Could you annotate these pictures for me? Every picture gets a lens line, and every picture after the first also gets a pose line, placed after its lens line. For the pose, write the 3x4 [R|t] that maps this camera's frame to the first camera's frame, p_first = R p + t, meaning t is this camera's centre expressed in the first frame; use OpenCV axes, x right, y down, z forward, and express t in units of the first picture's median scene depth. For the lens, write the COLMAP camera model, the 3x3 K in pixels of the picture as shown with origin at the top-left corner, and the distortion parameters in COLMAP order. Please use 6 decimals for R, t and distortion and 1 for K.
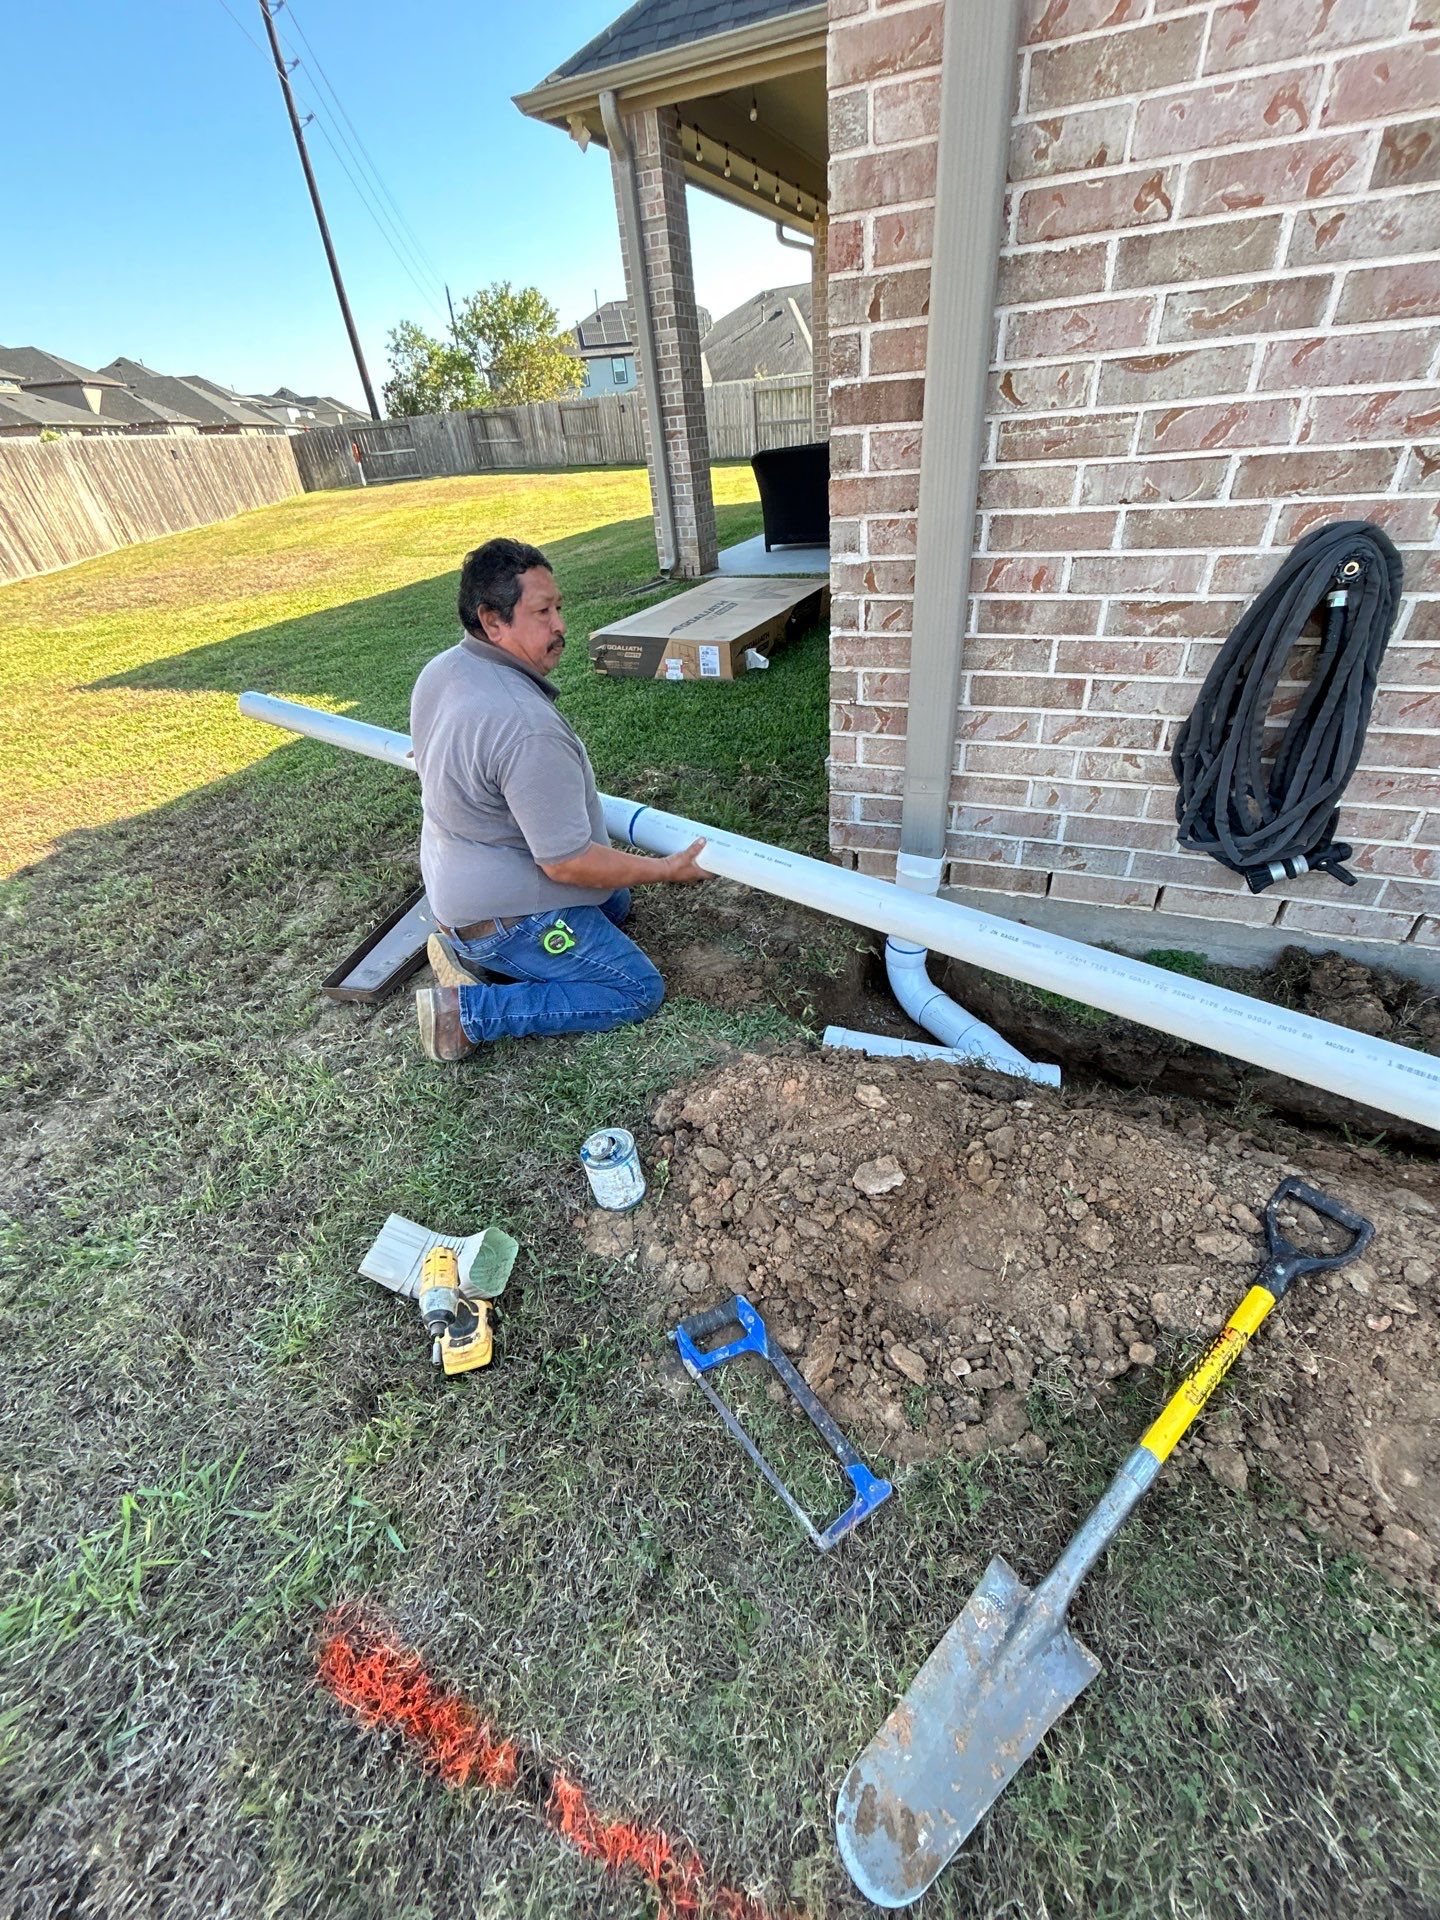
lens RADIAL K [[773.5, 0, 723.3], [0, 773.5, 959.7], [0, 0, 1]] dist [-0.000042, 0.000257]
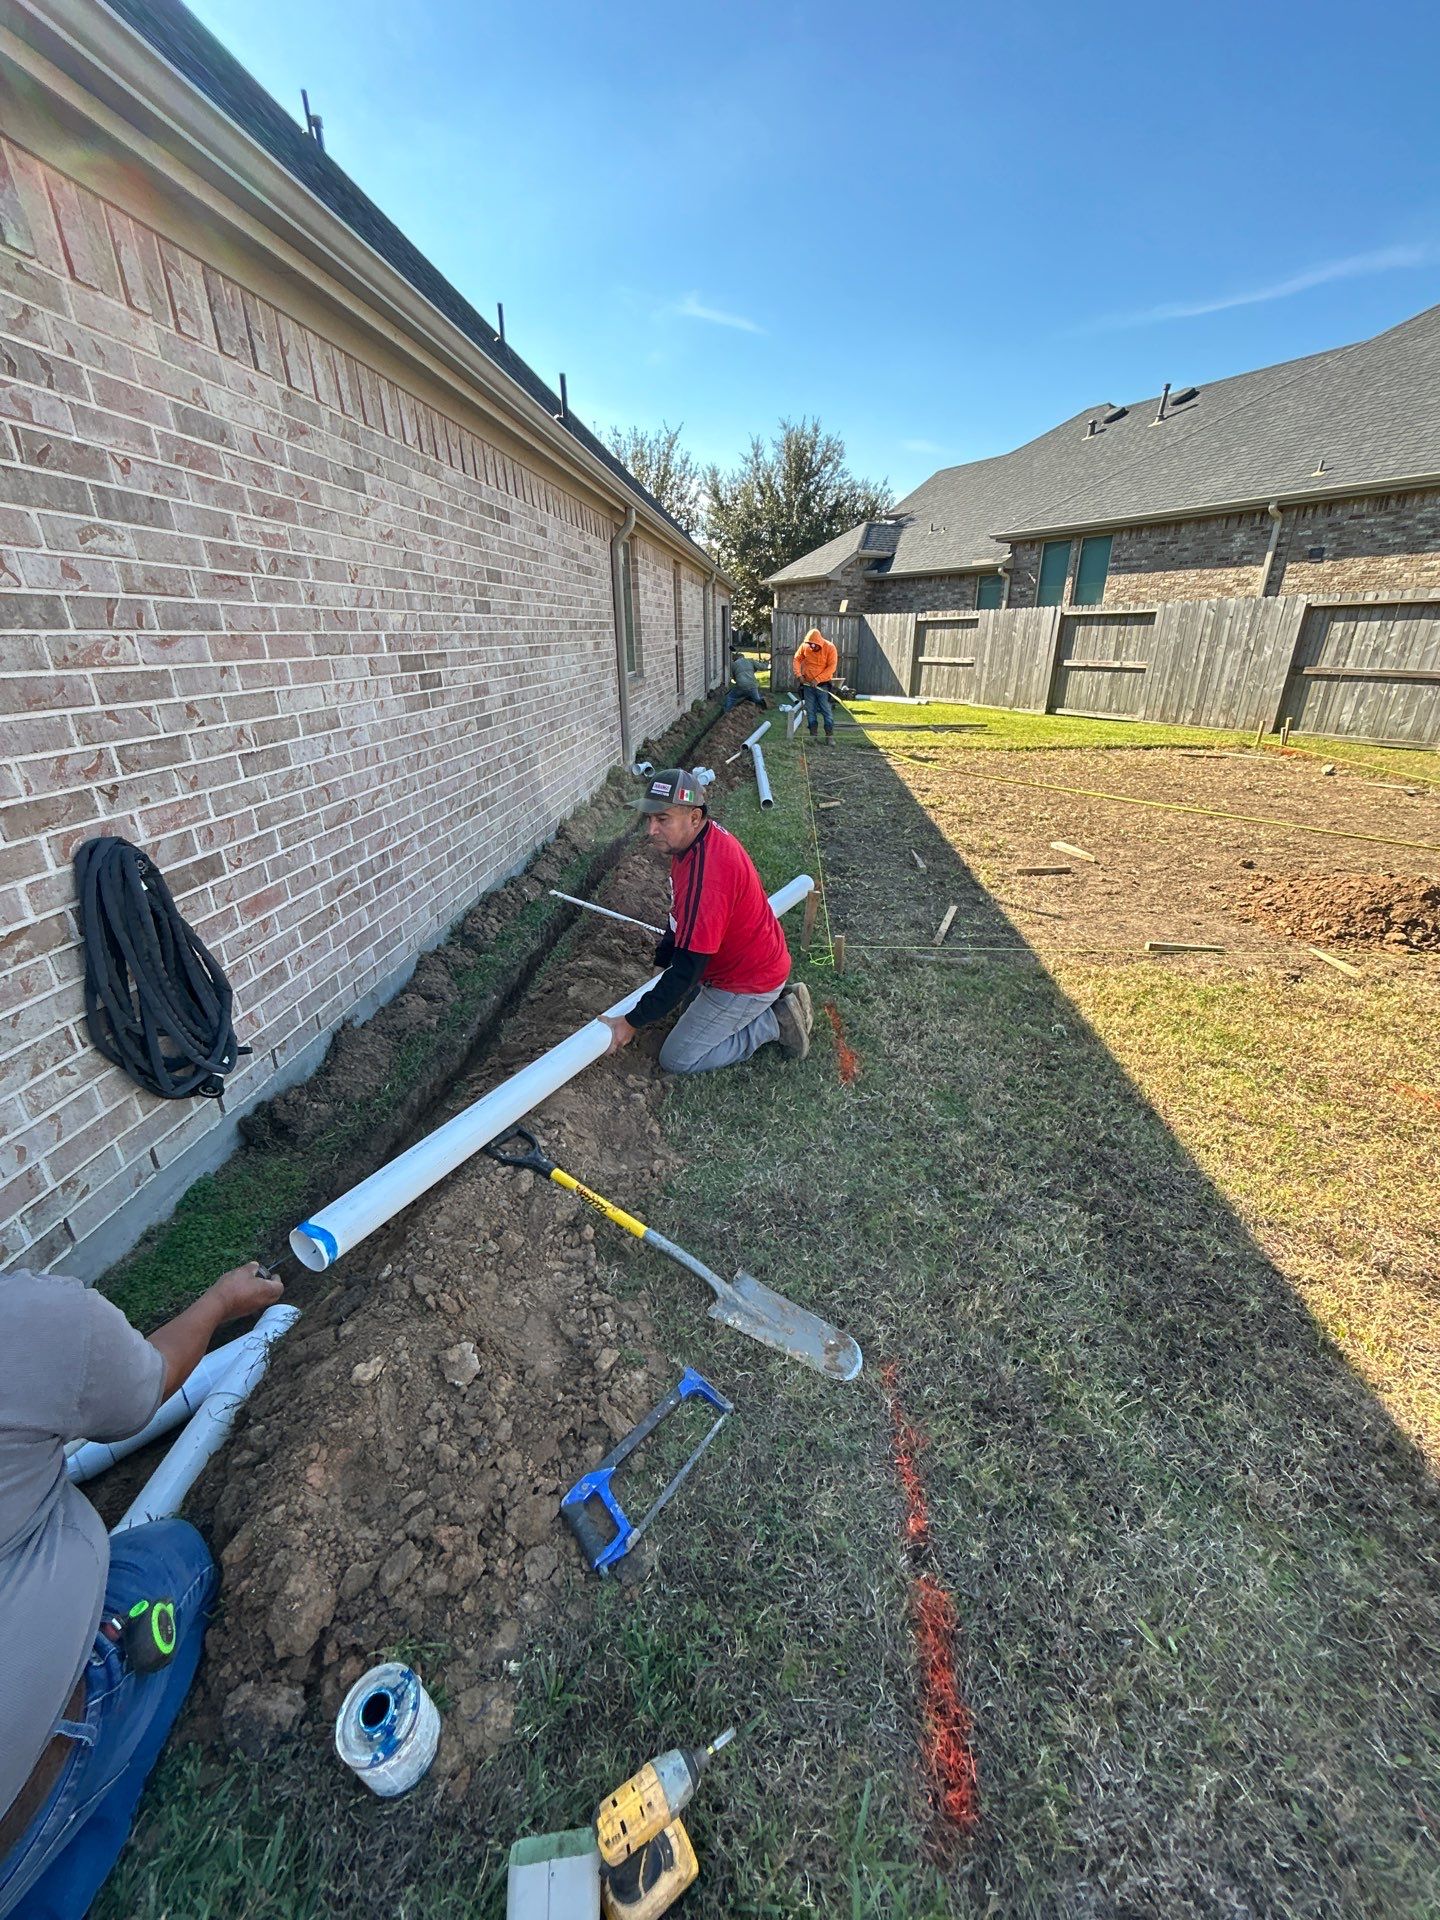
lens RADIAL K [[773.5, 0, 726.9], [0, 773.5, 958.8], [0, 0, 1]] dist [-0.000042, 0.000257]
pose [[-0.319289, -0.293847, 0.900949, -0.716721], [0.576369, 0.694442, 0.430755, -0.361576], [-0.752232, 0.656814, -0.052363, 0.391789]]
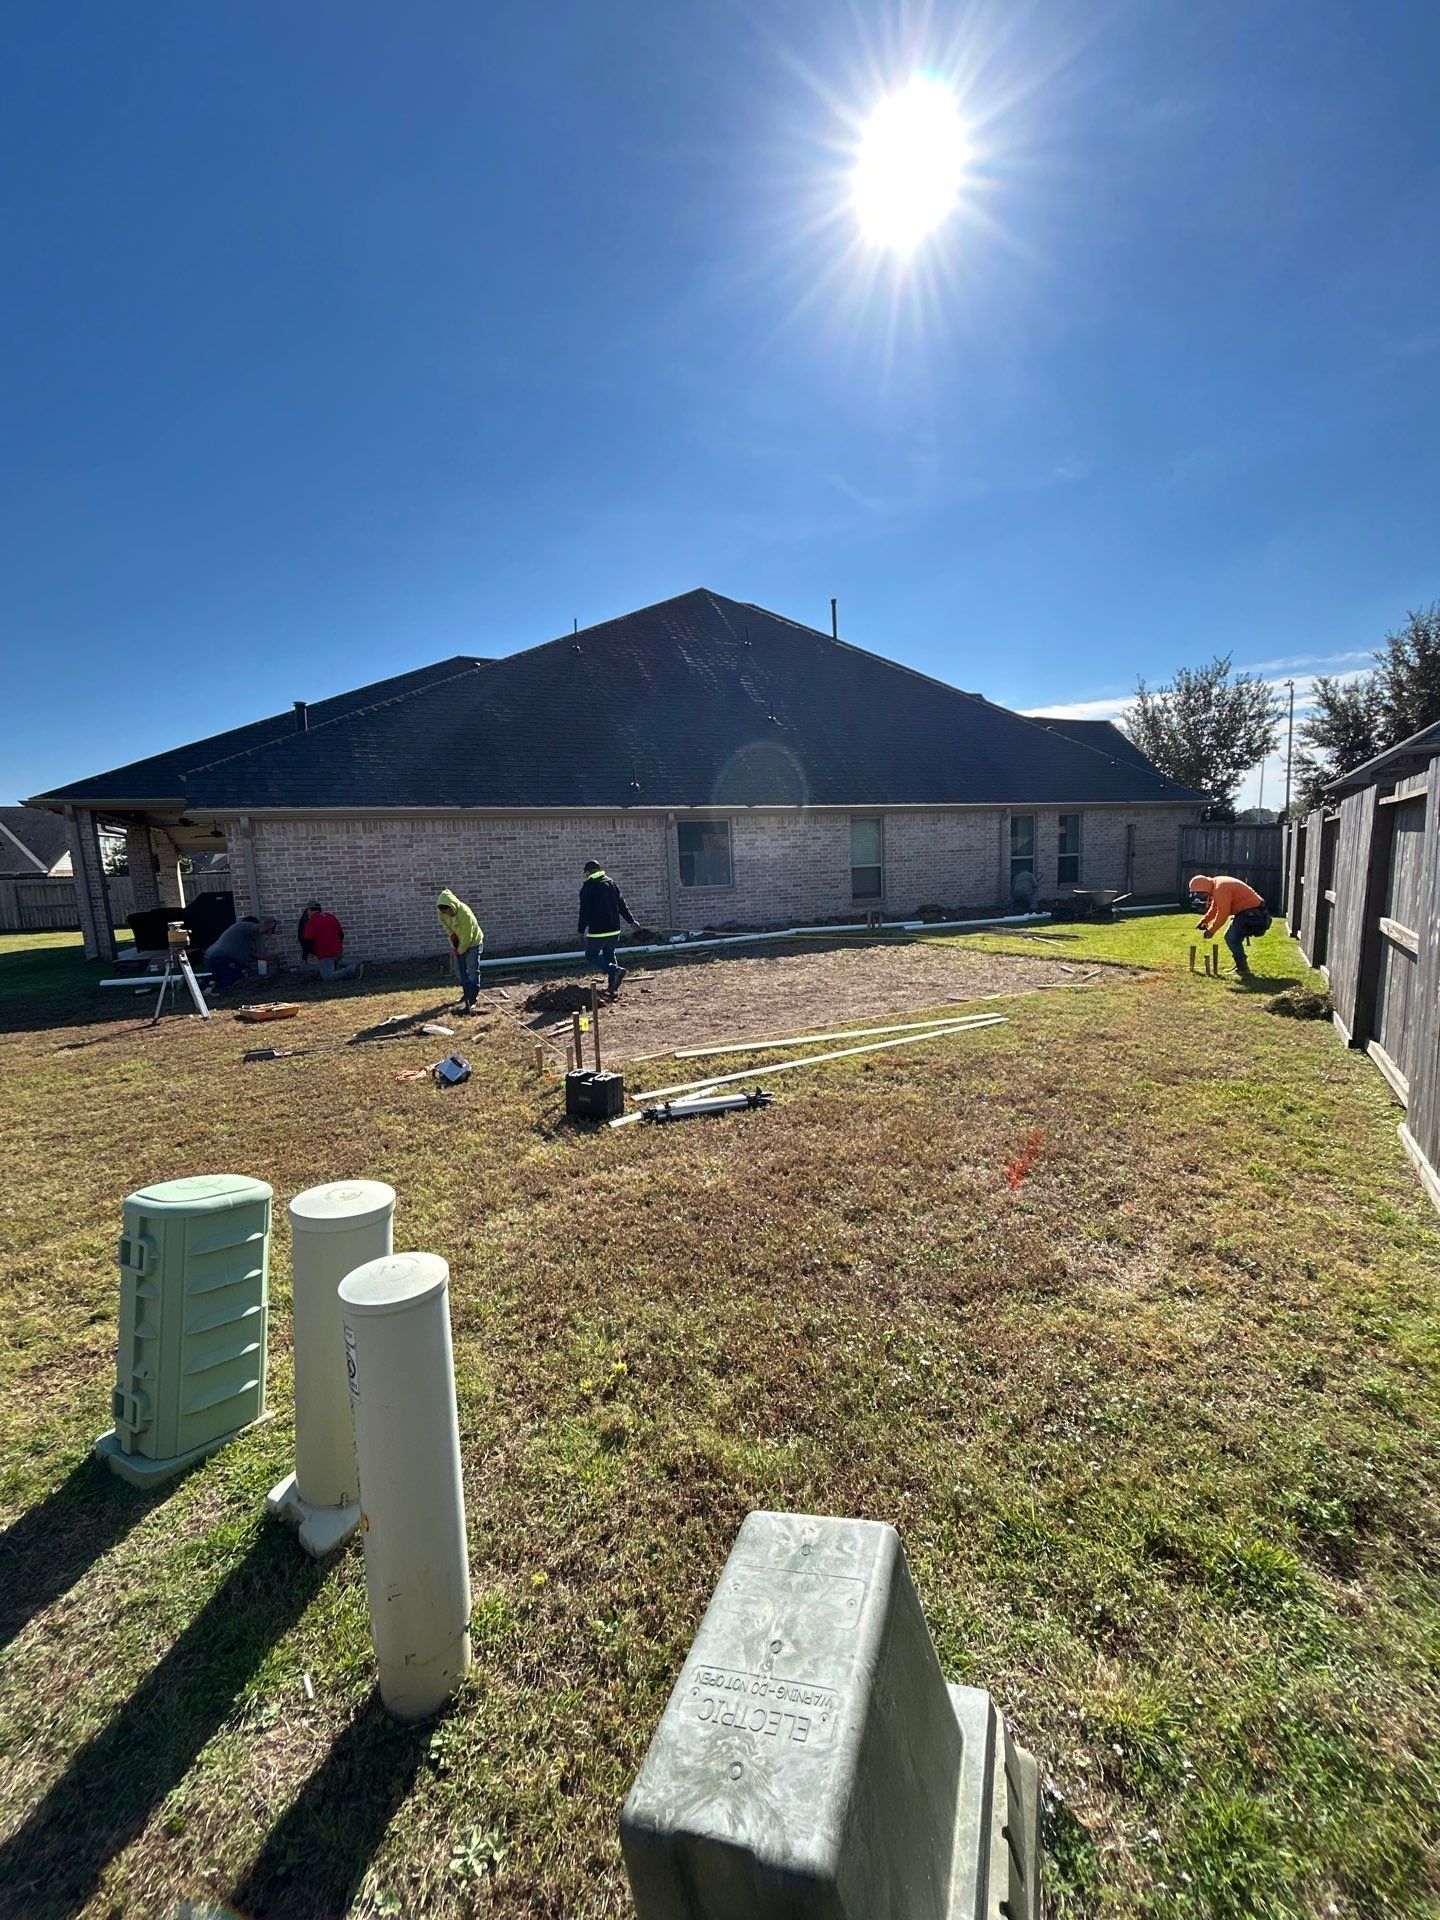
lens RADIAL K [[773.5, 0, 726.2], [0, 773.5, 962.1], [0, 0, 1]] dist [-0.000042, 0.000257]
pose [[0.650532, -0.047722, 0.757978, -2.693127], [0.431403, 0.844603, -0.317075, 4.597067], [-0.625059, 0.533261, 0.570029, -6.420927]]
